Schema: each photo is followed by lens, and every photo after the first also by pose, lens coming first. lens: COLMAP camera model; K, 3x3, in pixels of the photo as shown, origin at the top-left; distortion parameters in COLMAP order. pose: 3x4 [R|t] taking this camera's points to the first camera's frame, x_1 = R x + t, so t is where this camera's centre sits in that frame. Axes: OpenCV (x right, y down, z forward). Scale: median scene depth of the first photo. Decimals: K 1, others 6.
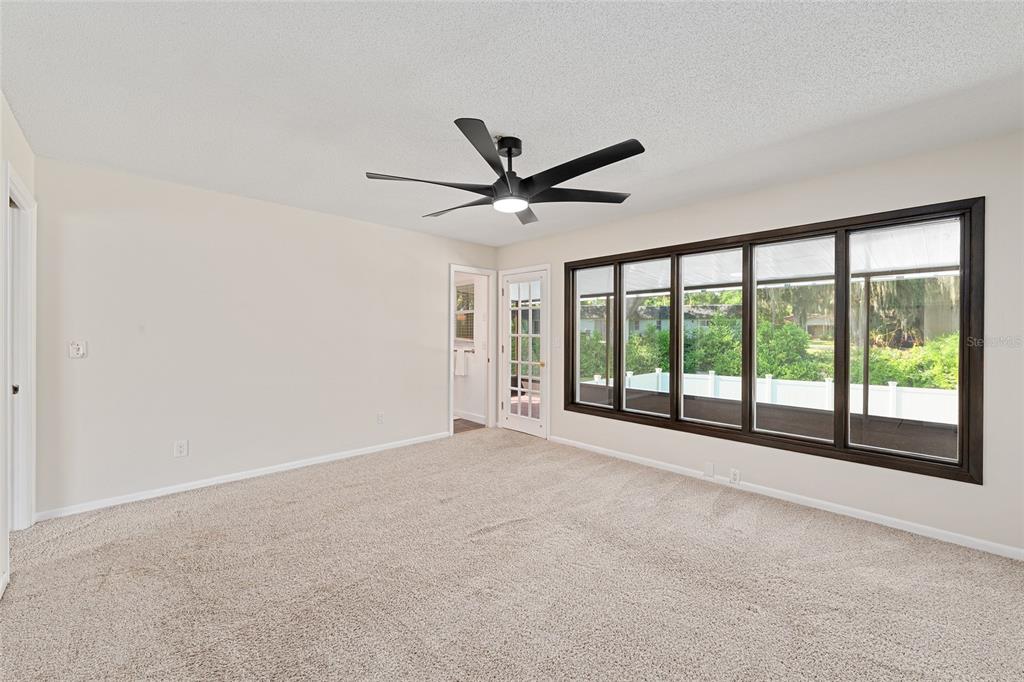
lens RADIAL K [[411.7, 0, 515.5], [0, 411.7, 331.9], [0, 0, 1]] dist [0.004479, 0.000163]
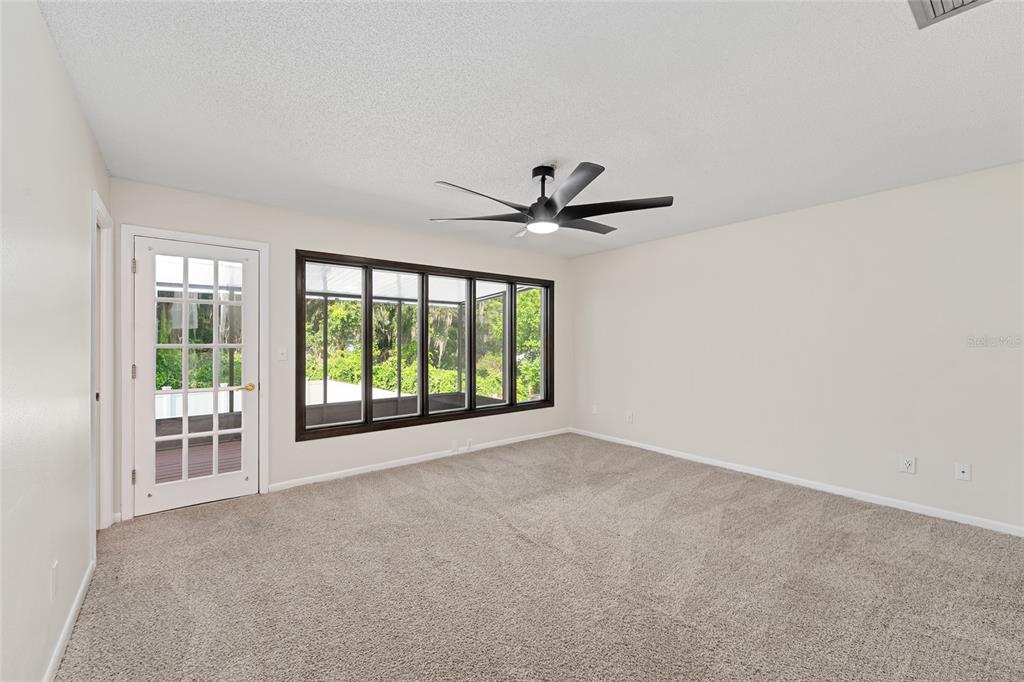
lens RADIAL K [[411.7, 0, 515.8], [0, 411.7, 343.9], [0, 0, 1]] dist [0.004479, 0.000163]
pose [[0.091538, -0.011029, 0.995740, -0.690435], [-0.001030, 0.999937, 0.011170, -0.001878], [-0.995801, -0.002048, 0.091521, 0.596861]]
